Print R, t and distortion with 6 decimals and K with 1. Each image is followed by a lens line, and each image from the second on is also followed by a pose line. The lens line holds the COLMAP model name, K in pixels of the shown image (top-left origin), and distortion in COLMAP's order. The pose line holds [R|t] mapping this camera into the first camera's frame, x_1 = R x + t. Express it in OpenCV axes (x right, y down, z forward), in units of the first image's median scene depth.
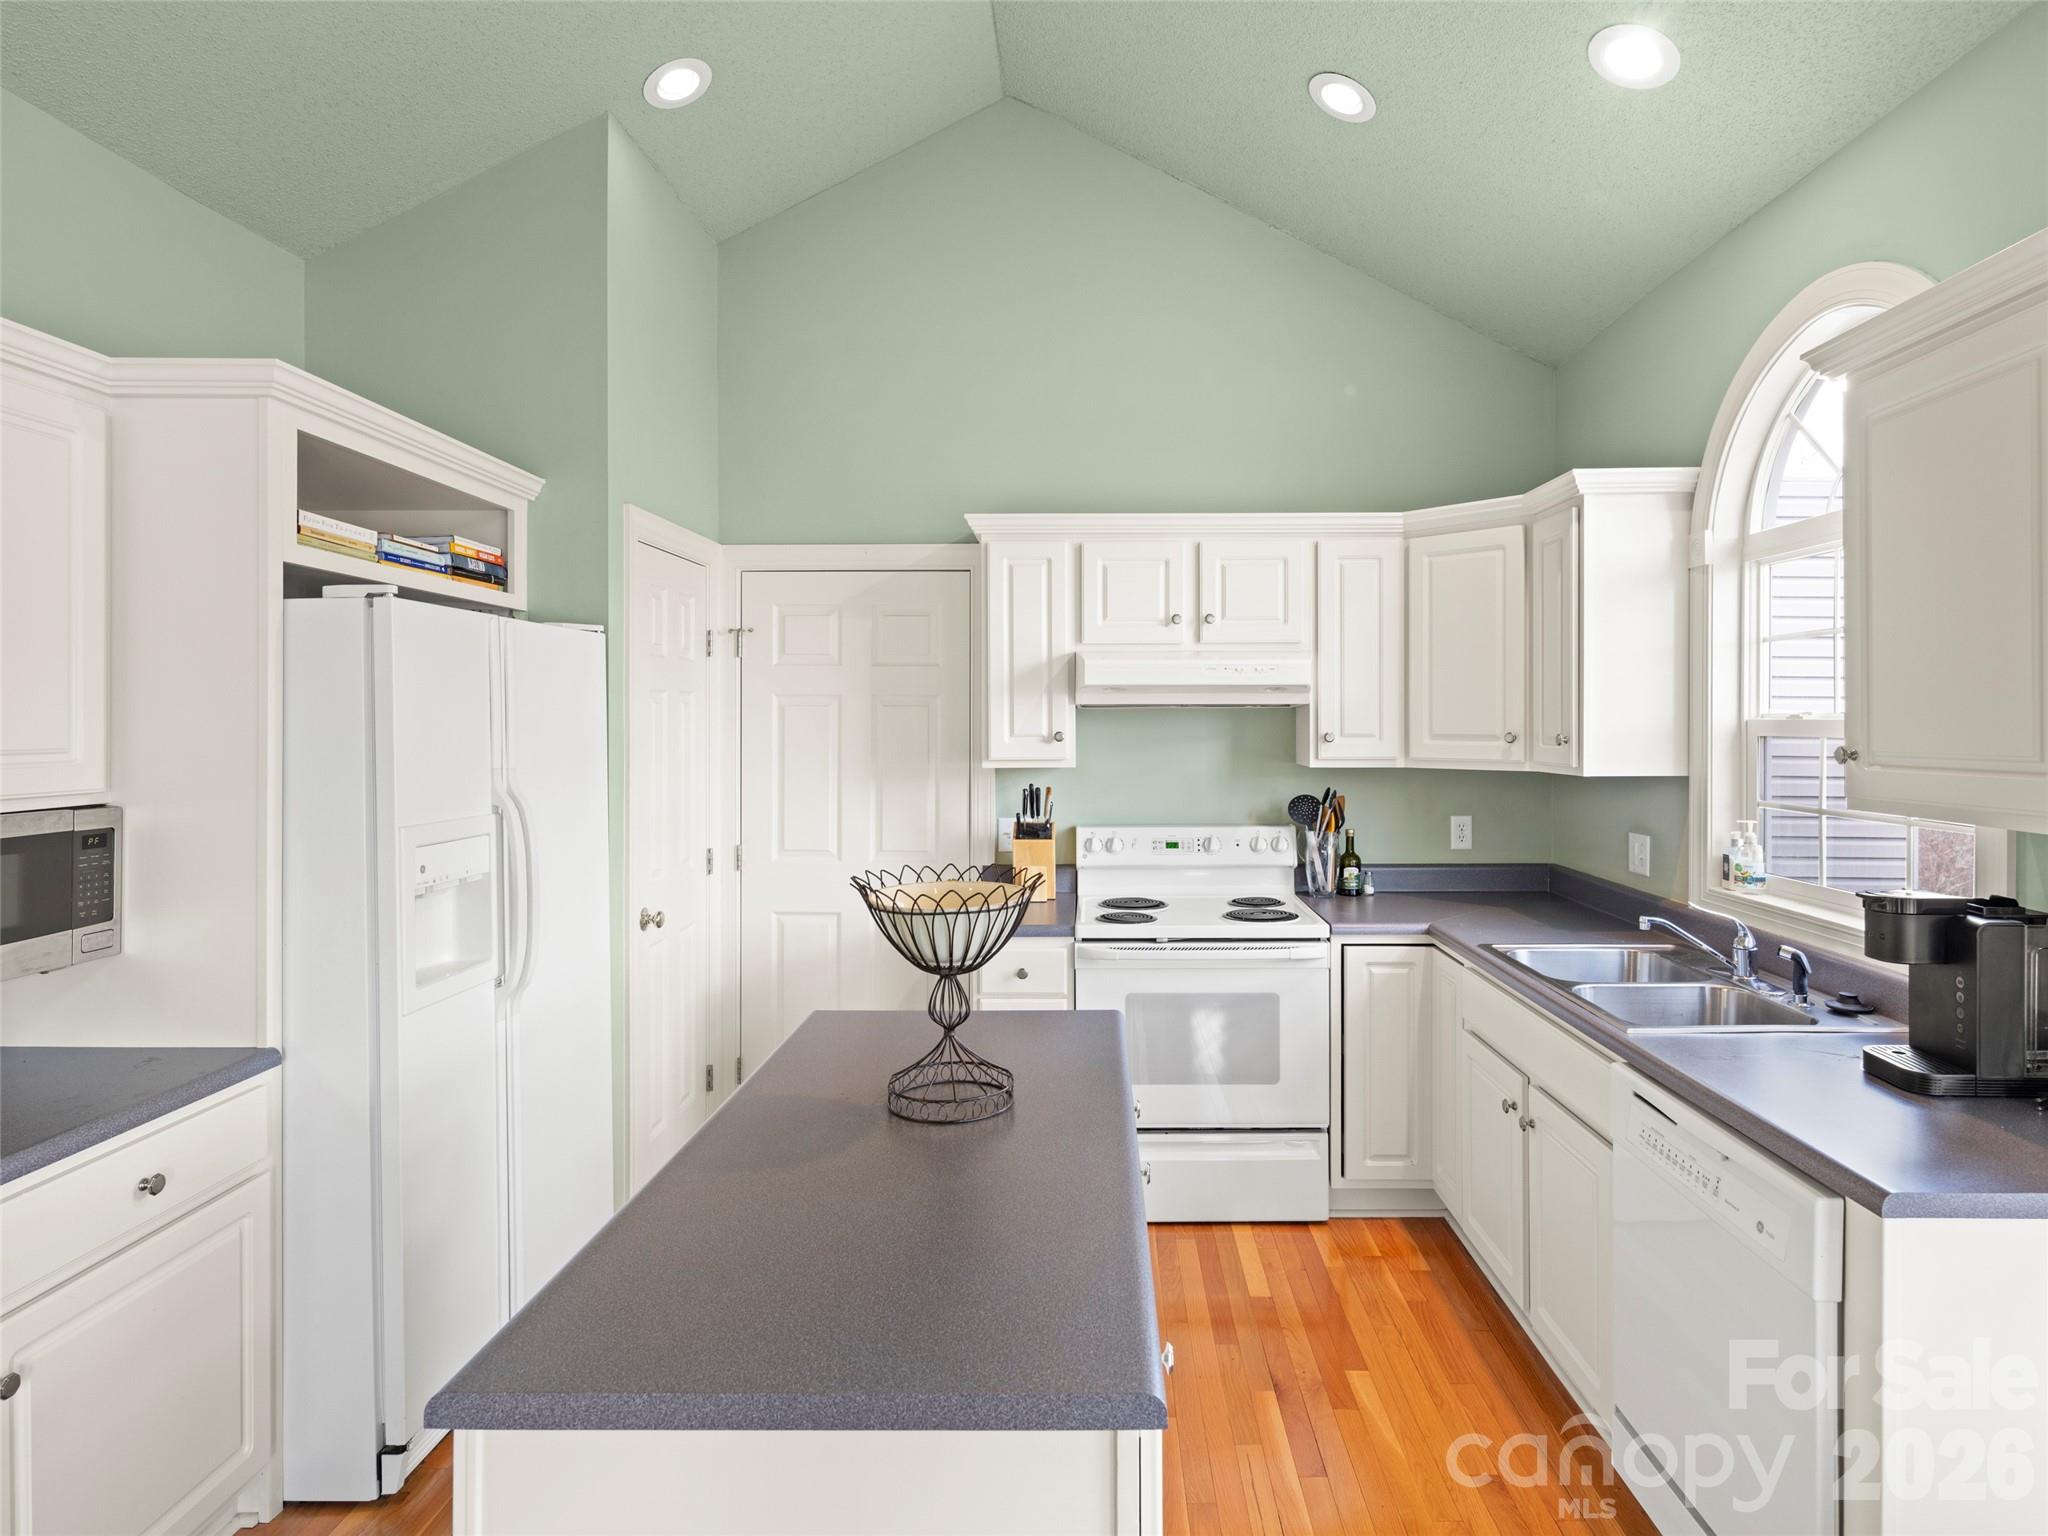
lens RADIAL K [[1148.0, 0, 1058.7], [0, 1148.0, 720.7], [0, 0, 1]] dist [0.002895, 0.000523]
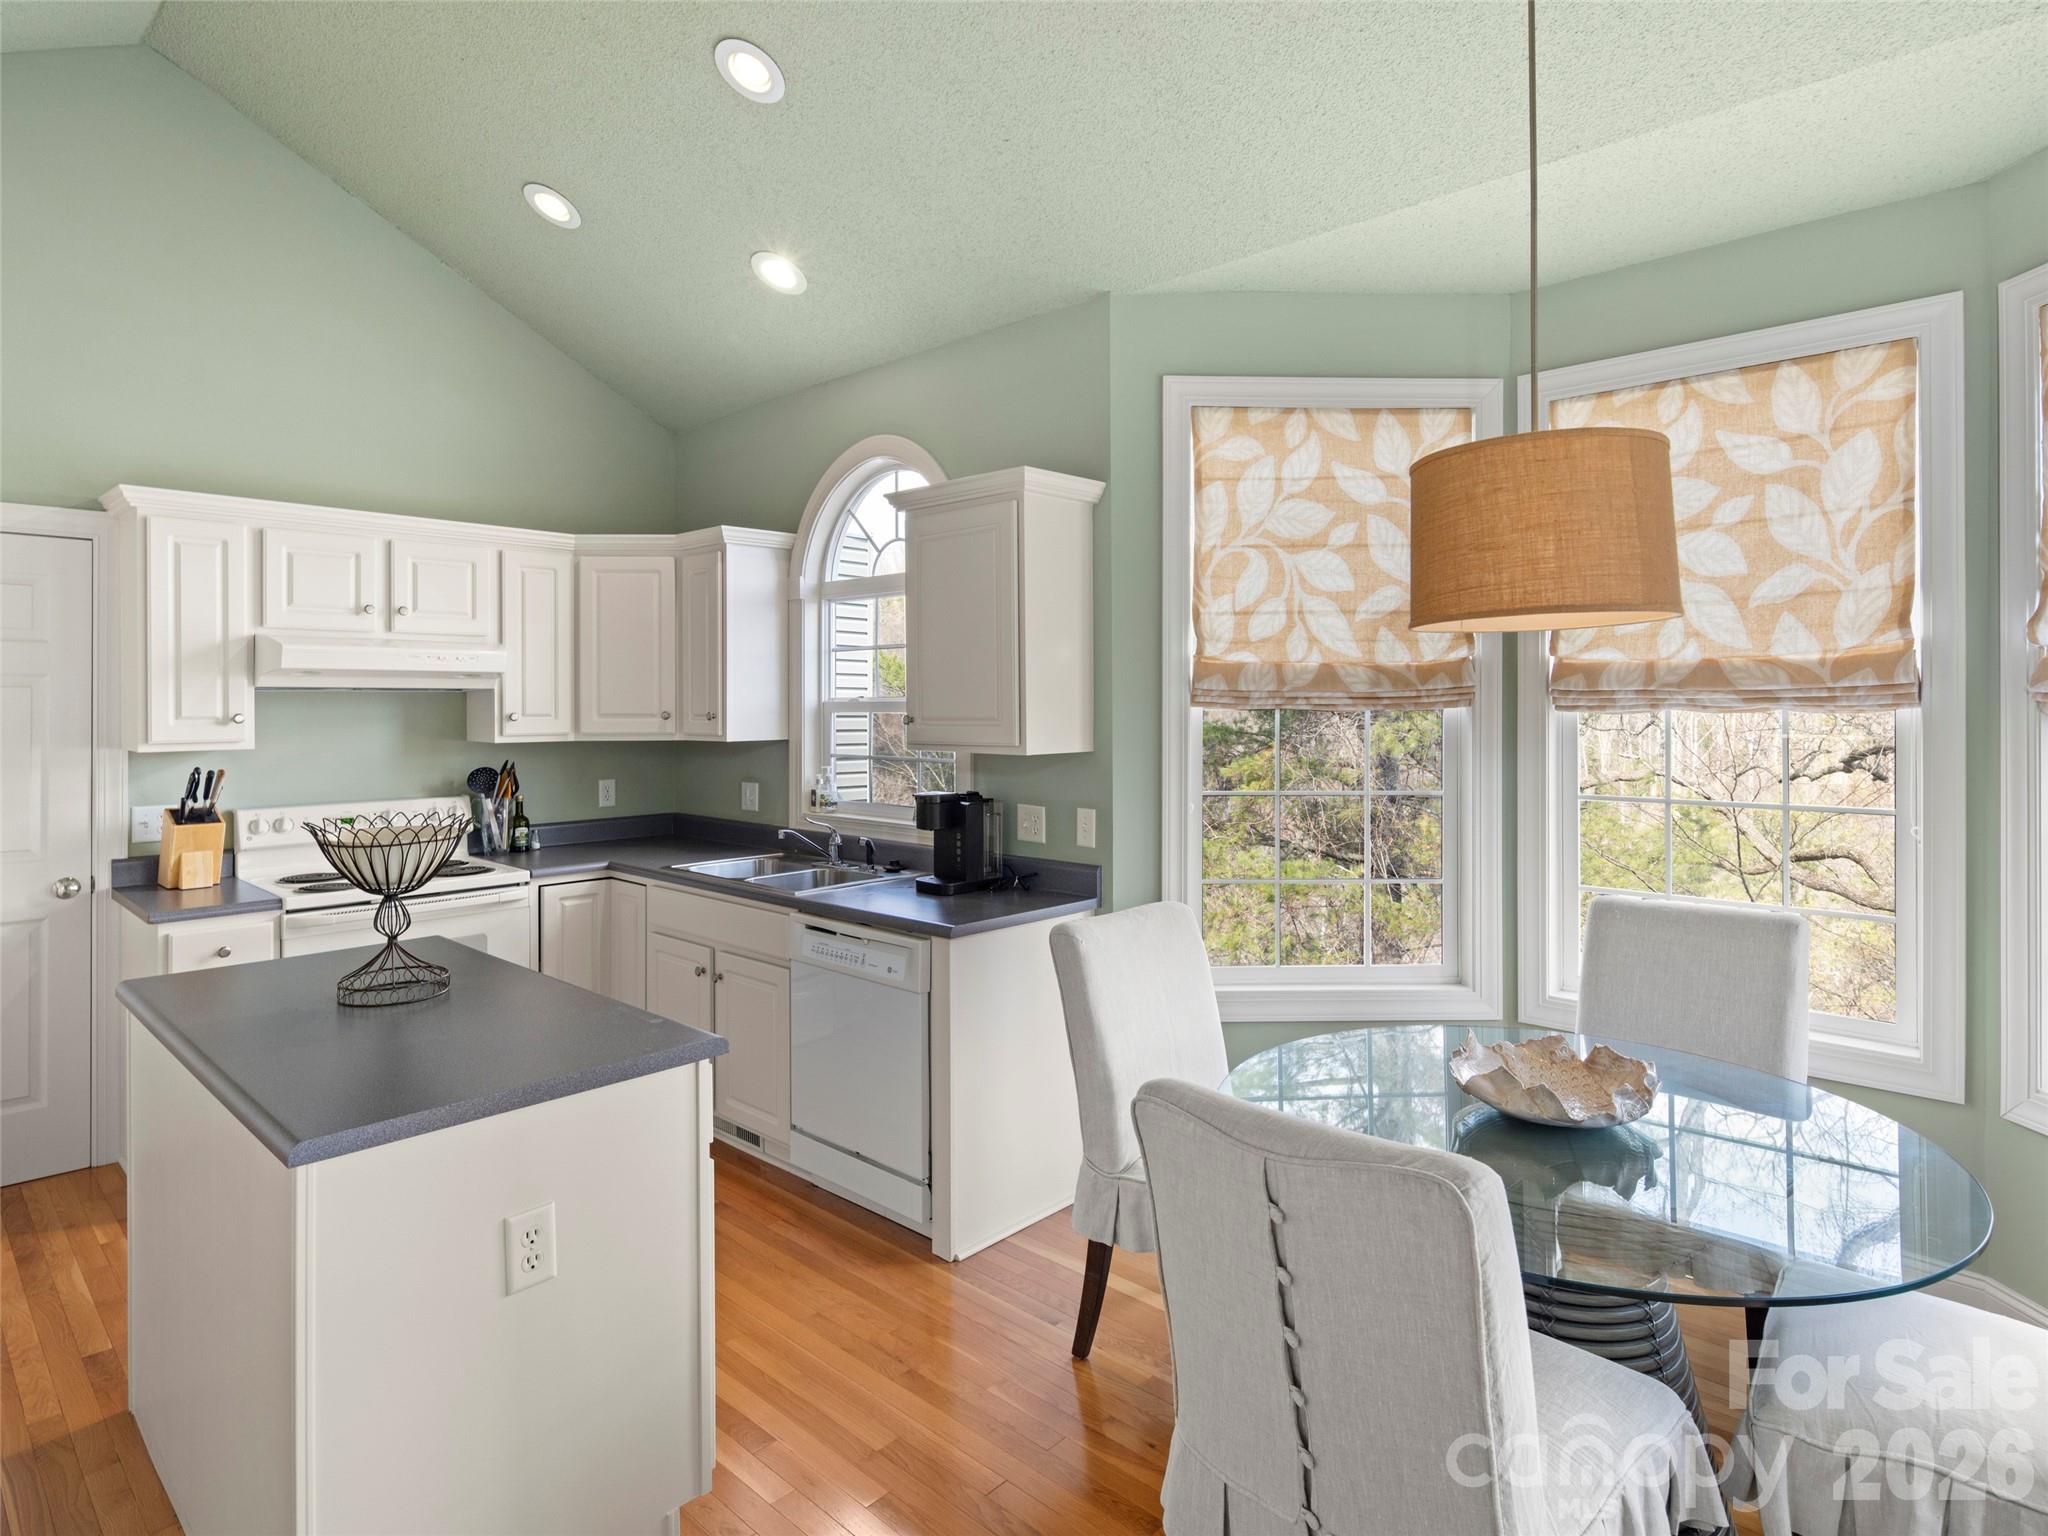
lens RADIAL K [[1148.0, 0, 1058.7], [0, 1148.0, 720.7], [0, 0, 1]] dist [0.002895, 0.000523]
pose [[0.660211, -0.010952, 0.751000, -0.290107], [0.002713, 0.999922, 0.012198, 0.005523], [-0.751075, -0.006016, 0.660189, -0.210921]]
